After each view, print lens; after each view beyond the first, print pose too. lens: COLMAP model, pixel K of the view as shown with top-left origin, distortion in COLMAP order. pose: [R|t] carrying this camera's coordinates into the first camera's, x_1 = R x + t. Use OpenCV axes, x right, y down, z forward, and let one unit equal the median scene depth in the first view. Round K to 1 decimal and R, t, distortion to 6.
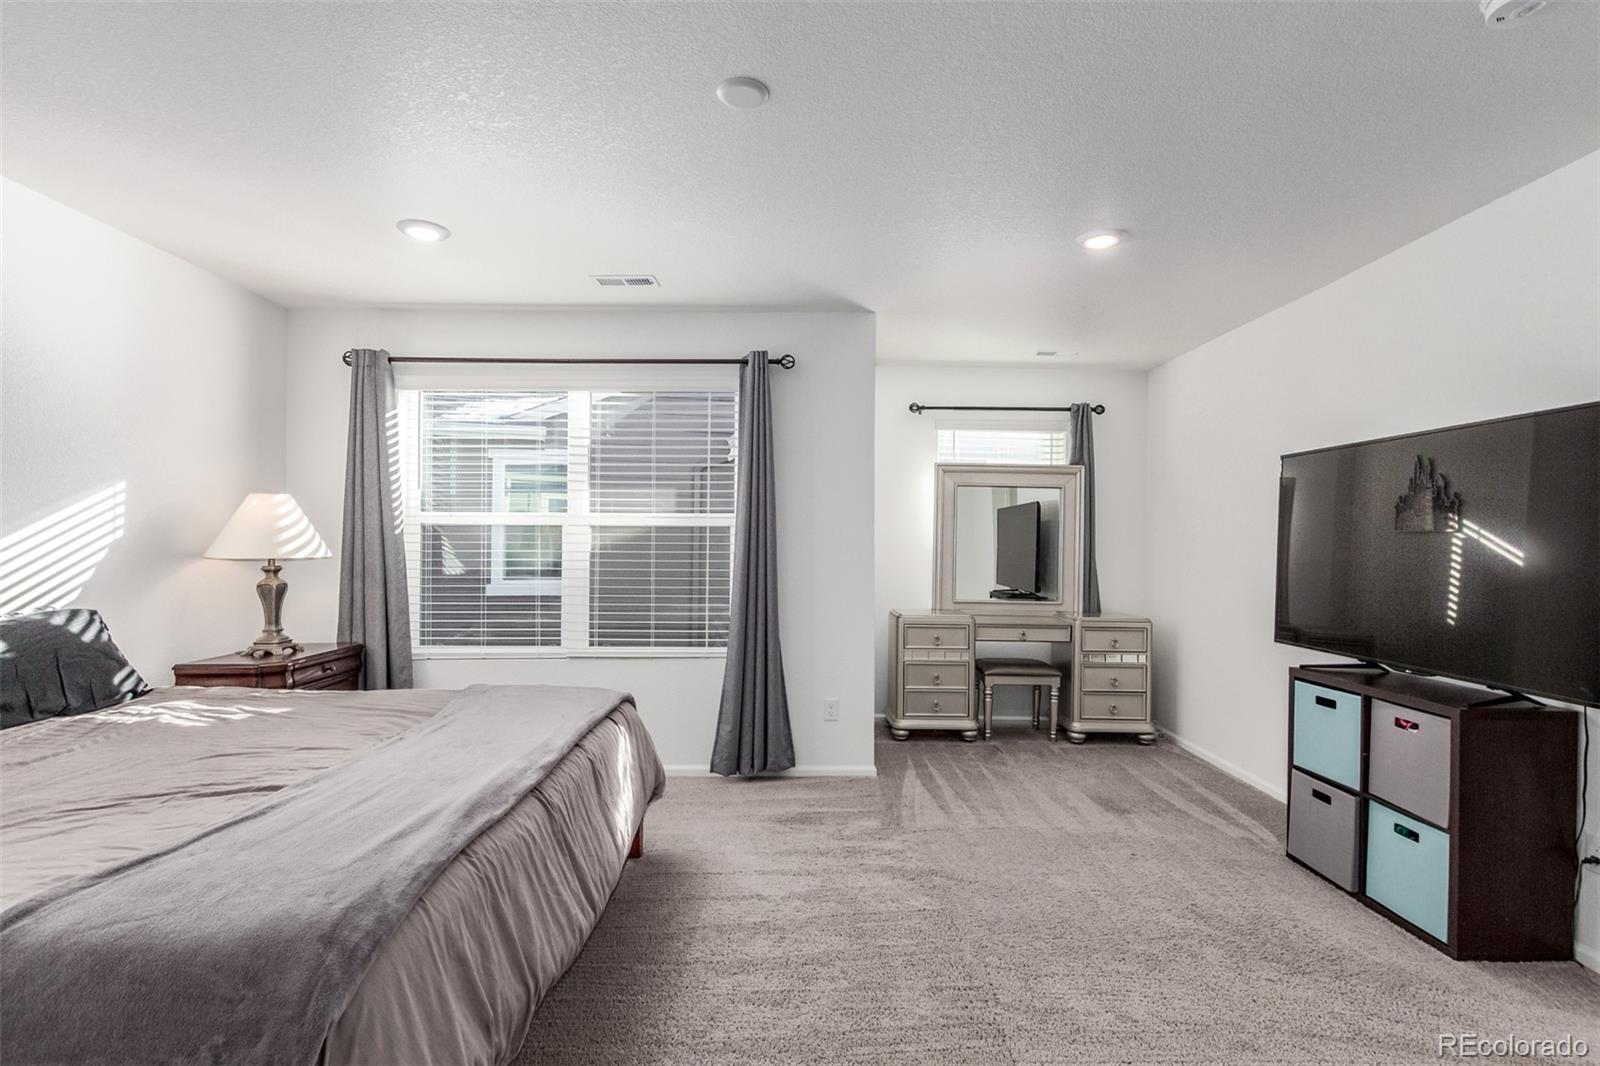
lens RADIAL K [[757.2, 0, 801.3], [0, 757.2, 540.6], [0, 0, 1]] dist [0.014120, -0.008164]
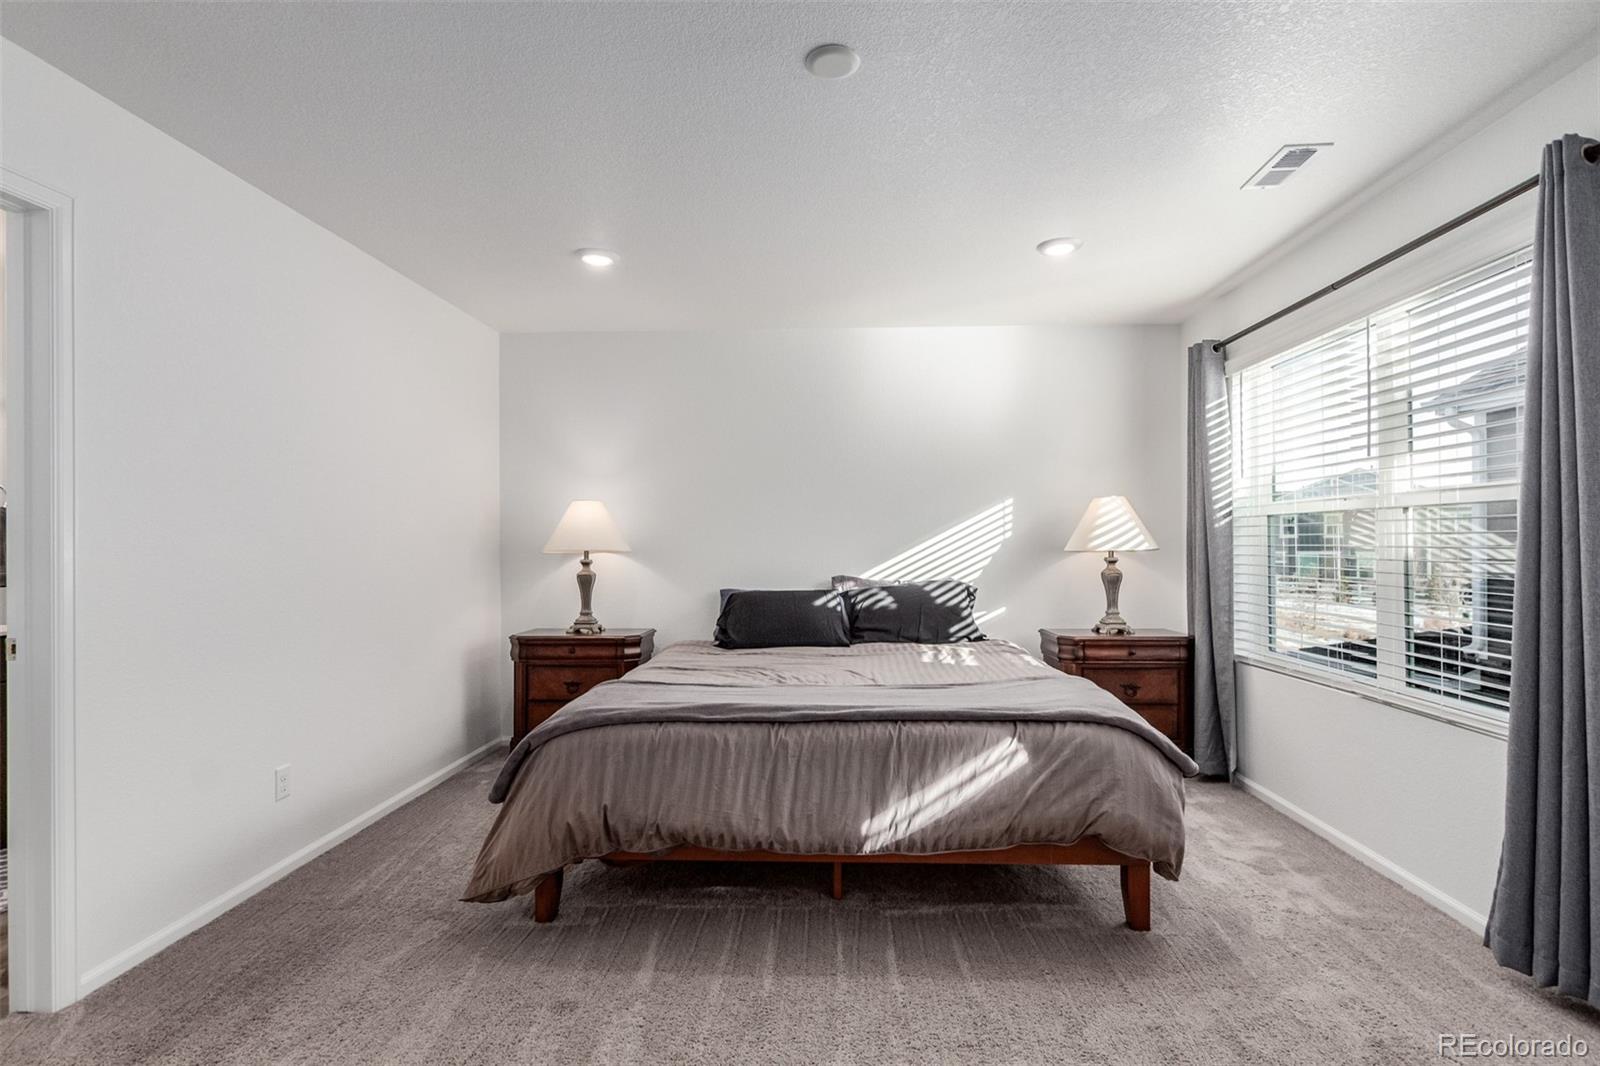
lens RADIAL K [[757.2, 0, 803.1], [0, 757.2, 533.8], [0, 0, 1]] dist [0.014120, -0.008164]
pose [[-0.093337, -0.012901, -0.995551, 0.611616], [0.024507, 0.999583, -0.015251, 0.002986], [0.995333, -0.025822, -0.092982, 0.721001]]
